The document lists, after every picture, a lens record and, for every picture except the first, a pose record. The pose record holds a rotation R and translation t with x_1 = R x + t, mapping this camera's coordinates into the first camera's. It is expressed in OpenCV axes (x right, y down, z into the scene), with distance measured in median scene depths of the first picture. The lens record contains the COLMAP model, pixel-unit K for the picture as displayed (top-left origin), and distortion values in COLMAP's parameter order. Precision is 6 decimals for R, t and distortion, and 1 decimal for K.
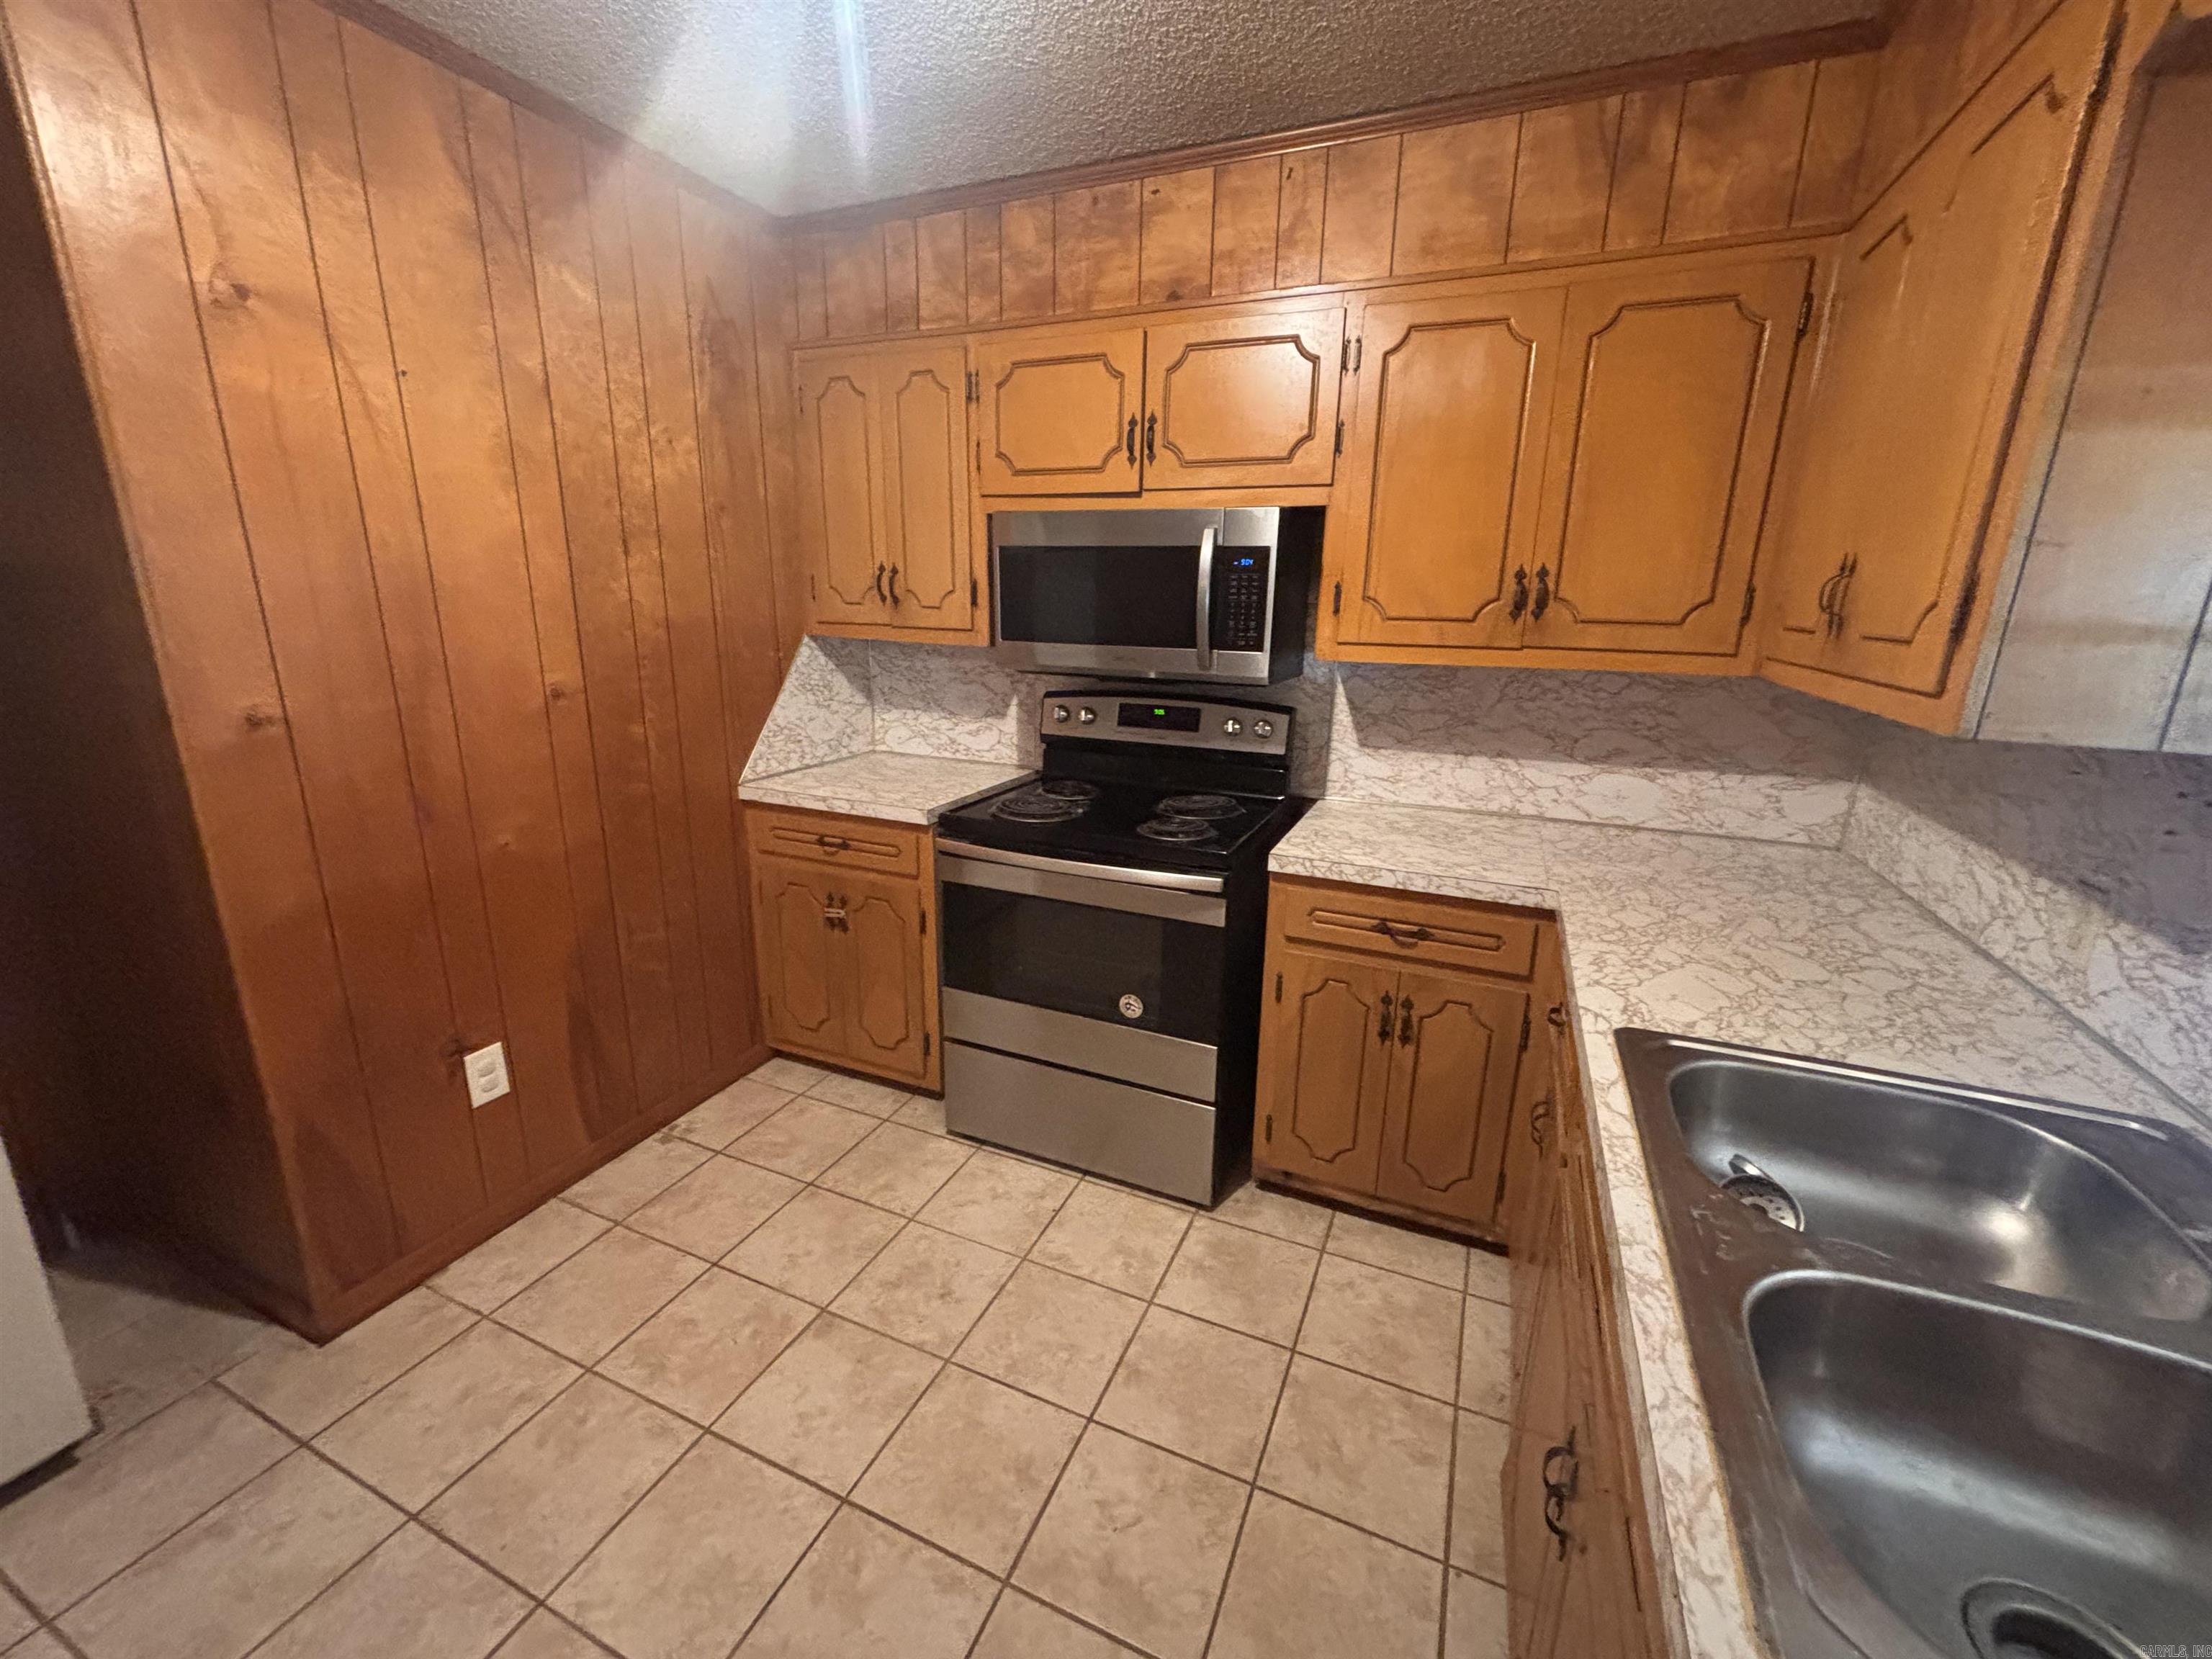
lens RADIAL K [[886.5, 0, 1107.3], [0, 886.5, 830.0], [0, 0, 1]] dist [0.000601, 0.000182]
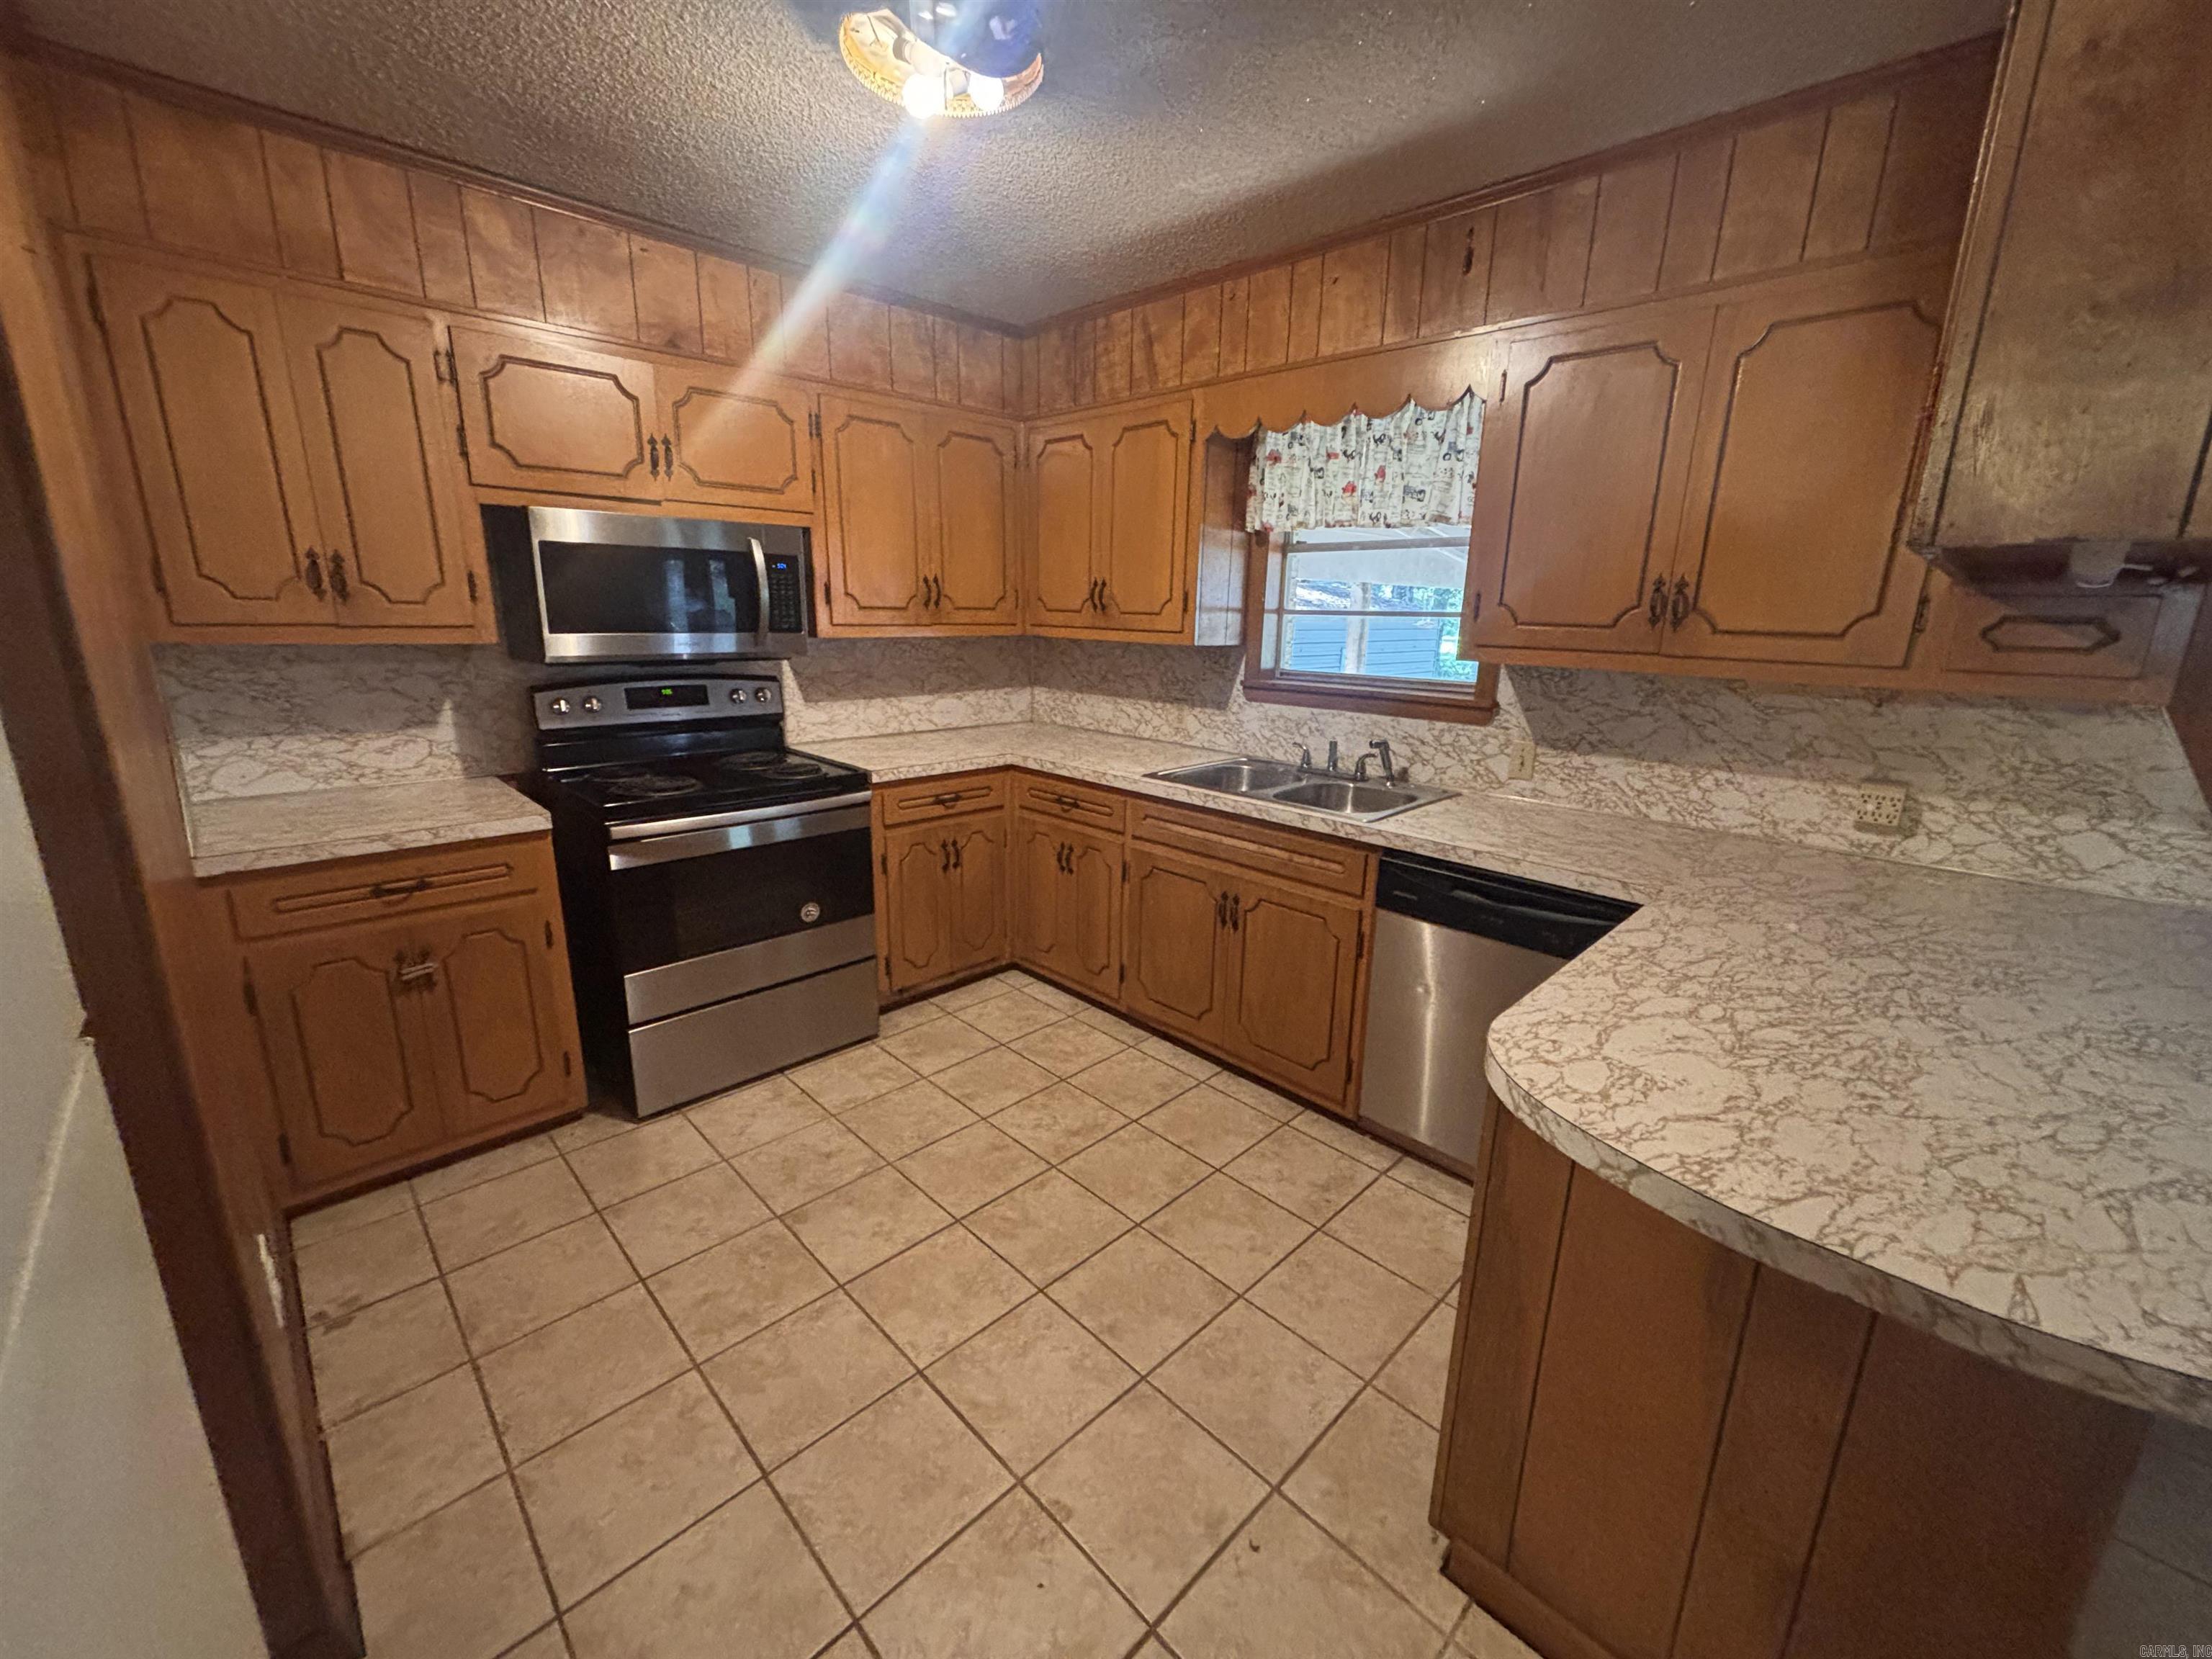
lens RADIAL K [[886.5, 0, 1108.4], [0, 886.5, 827.8], [0, 0, 1]] dist [0.000601, 0.000182]
pose [[0.367484, -0.236526, 0.899450, -0.957612], [0.223693, 0.961208, 0.161373, -0.029789], [-0.902728, 0.141898, 0.406137, 0.067963]]
